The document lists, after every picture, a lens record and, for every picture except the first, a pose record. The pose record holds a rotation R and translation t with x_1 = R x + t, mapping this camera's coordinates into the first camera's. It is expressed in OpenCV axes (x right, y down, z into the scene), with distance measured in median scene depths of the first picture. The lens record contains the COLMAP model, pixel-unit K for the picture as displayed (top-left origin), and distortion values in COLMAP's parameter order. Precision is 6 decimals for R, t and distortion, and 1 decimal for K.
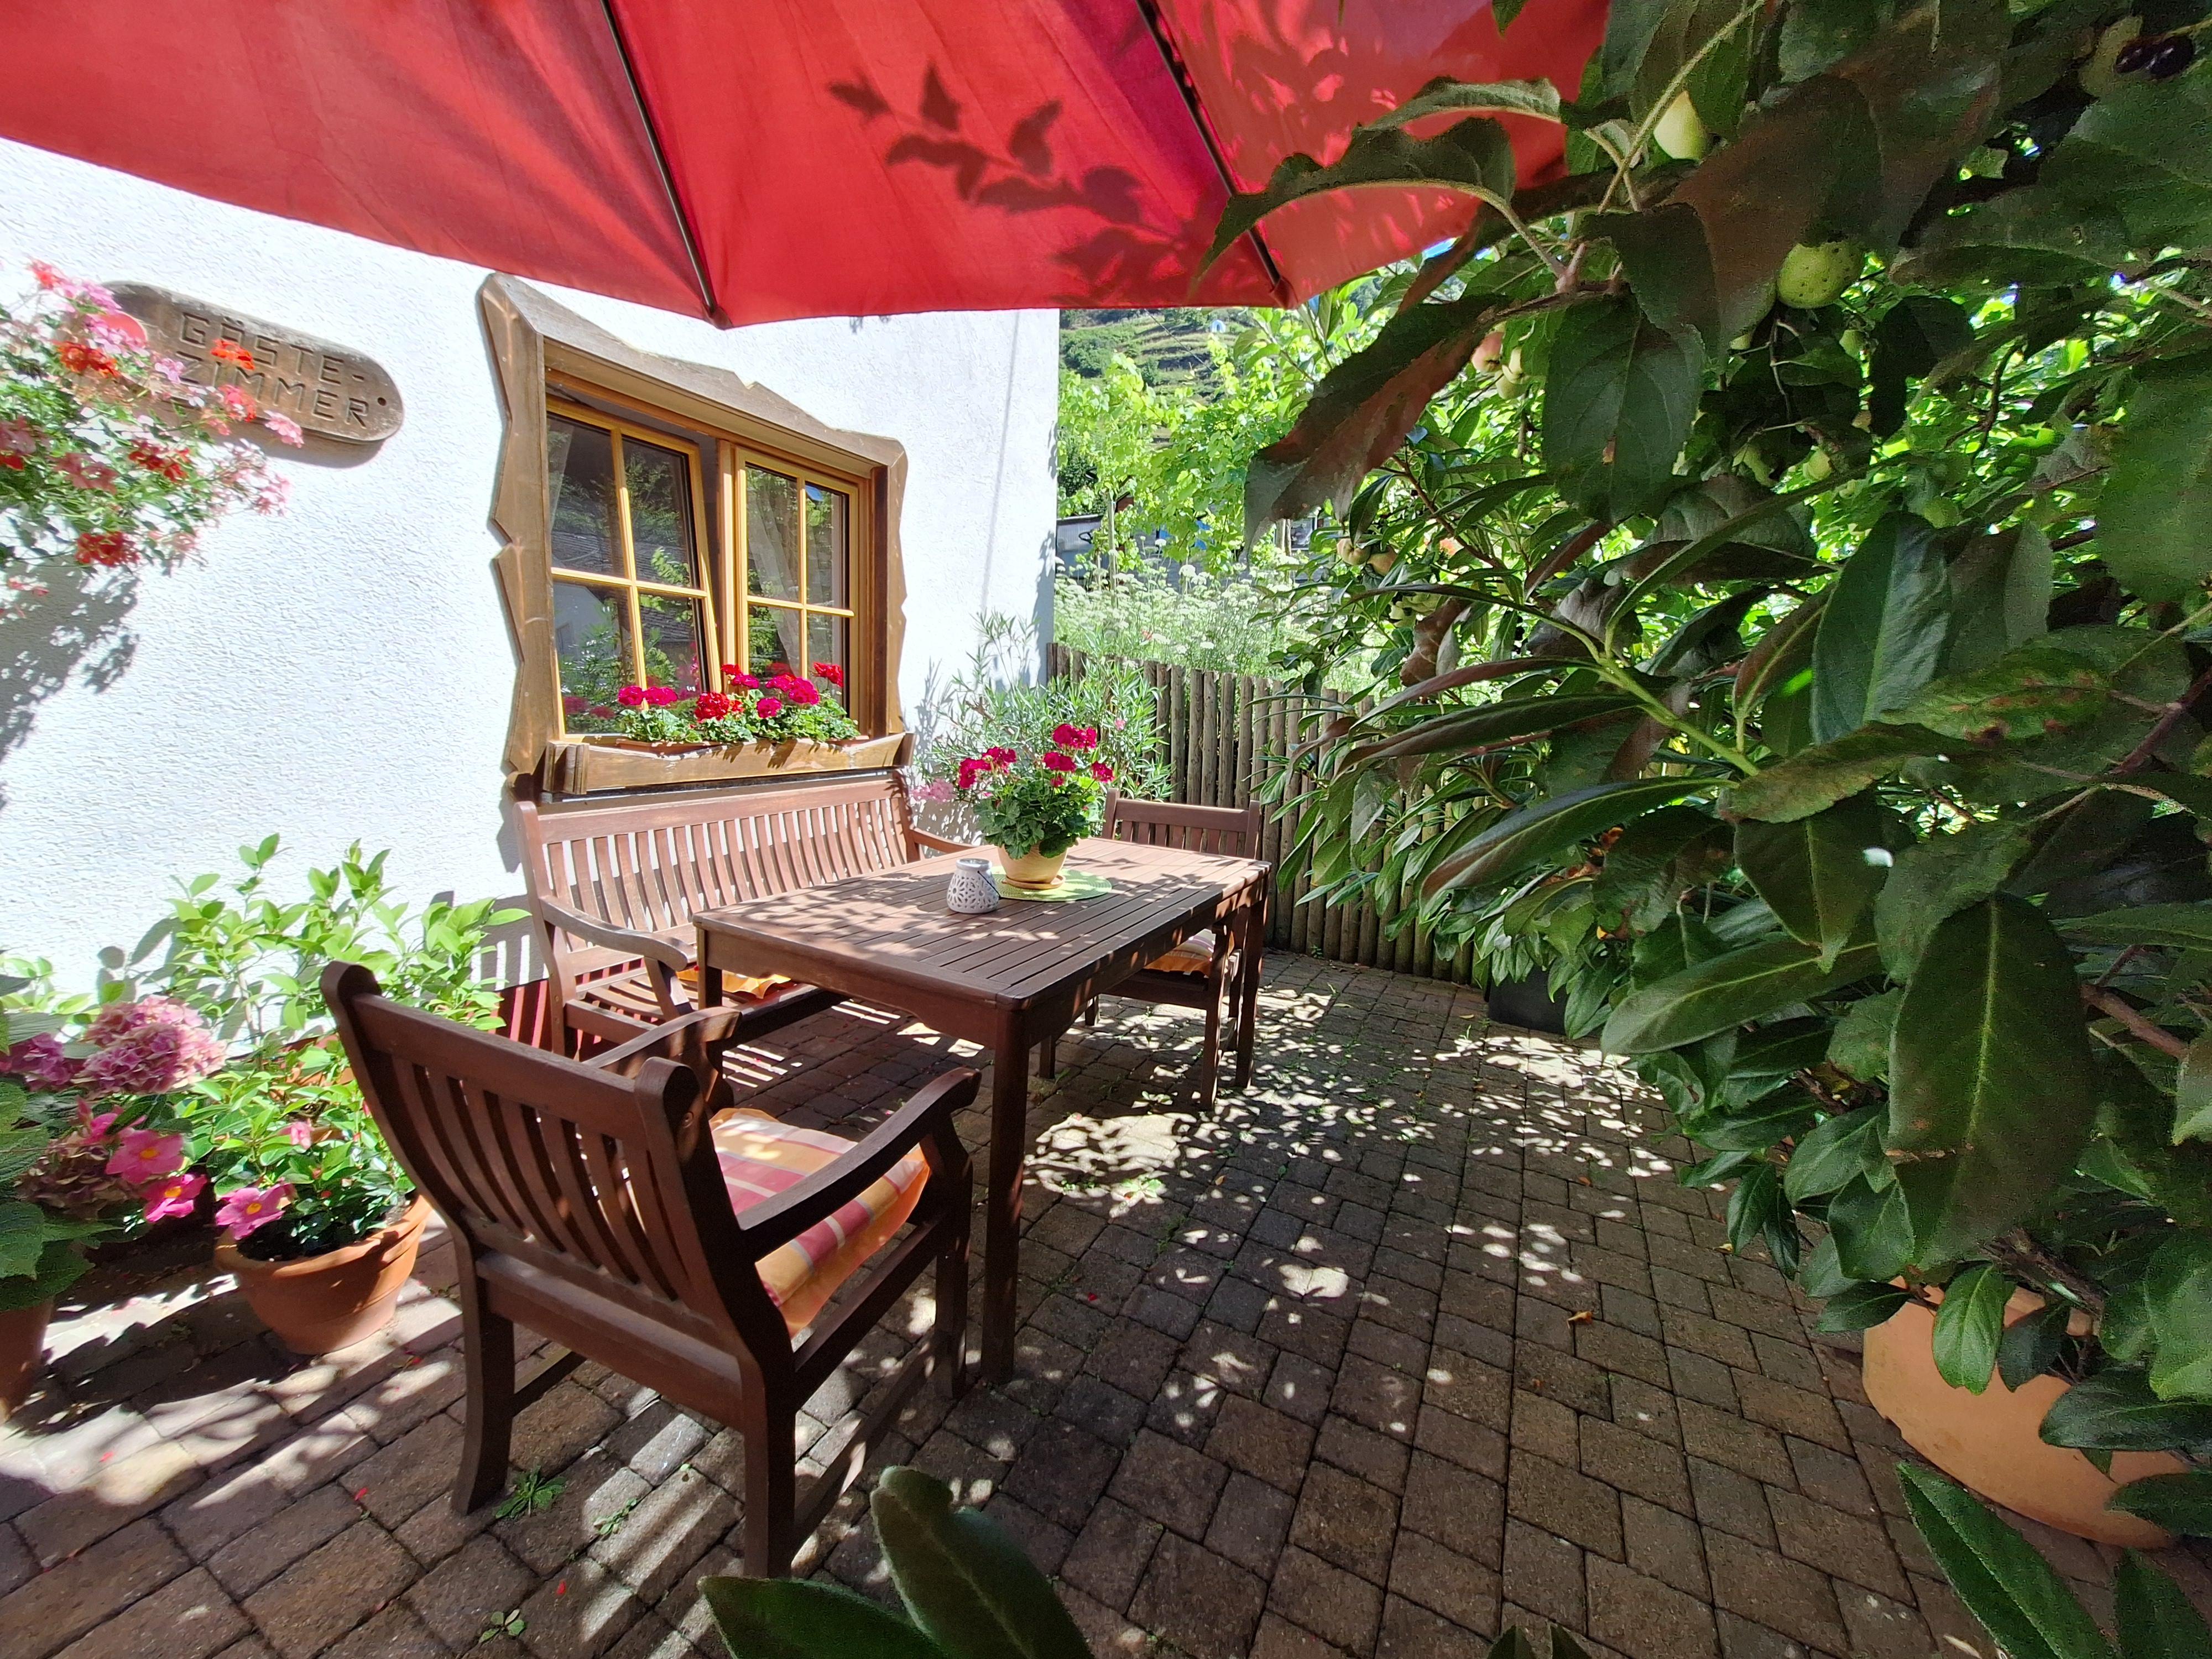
lens RADIAL K [[881.4, 0, 1081.5], [0, 881.4, 789.2], [0, 0, 1]] dist [-0.000866, 0.000338]
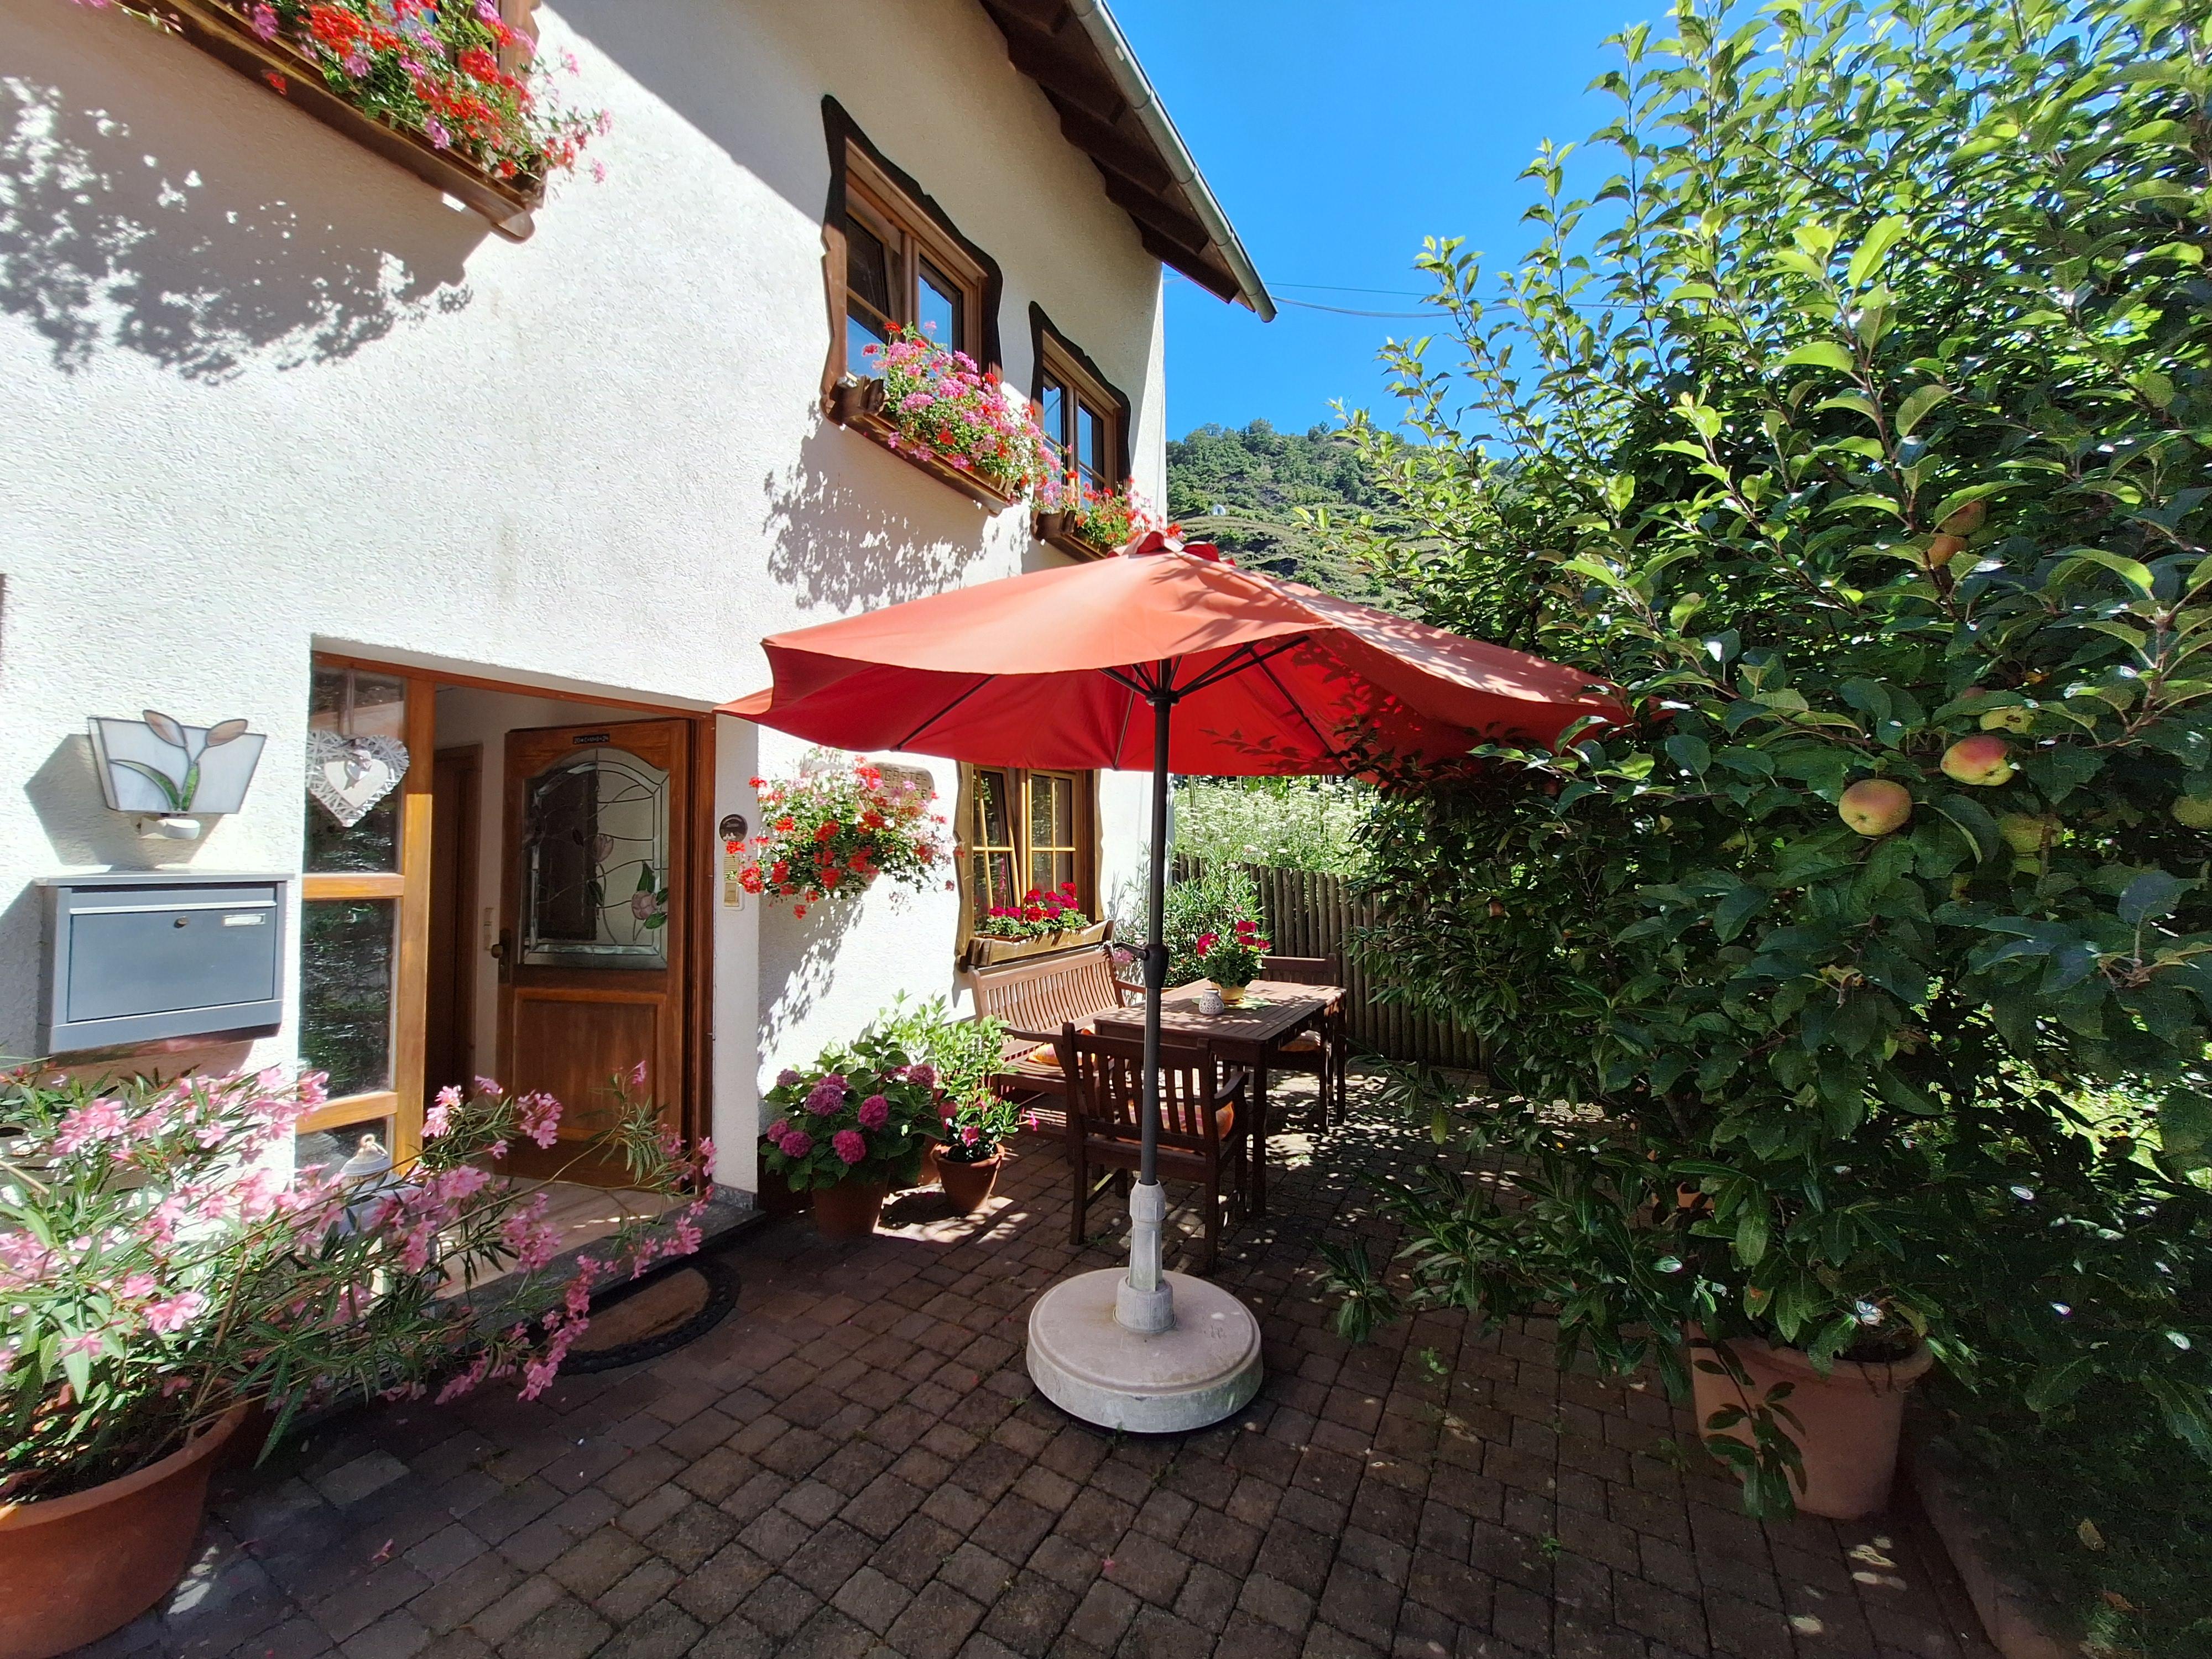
lens RADIAL K [[866.7, 0, 1085.1], [0, 866.7, 810.3], [0, 0, 1]] dist [-0.009300, 0.002710]
pose [[0.998565, -0.047606, -0.024513, -0.269795], [0.043231, 0.986884, -0.155533, -0.023616], [0.031596, 0.154250, 0.987527, -0.849819]]
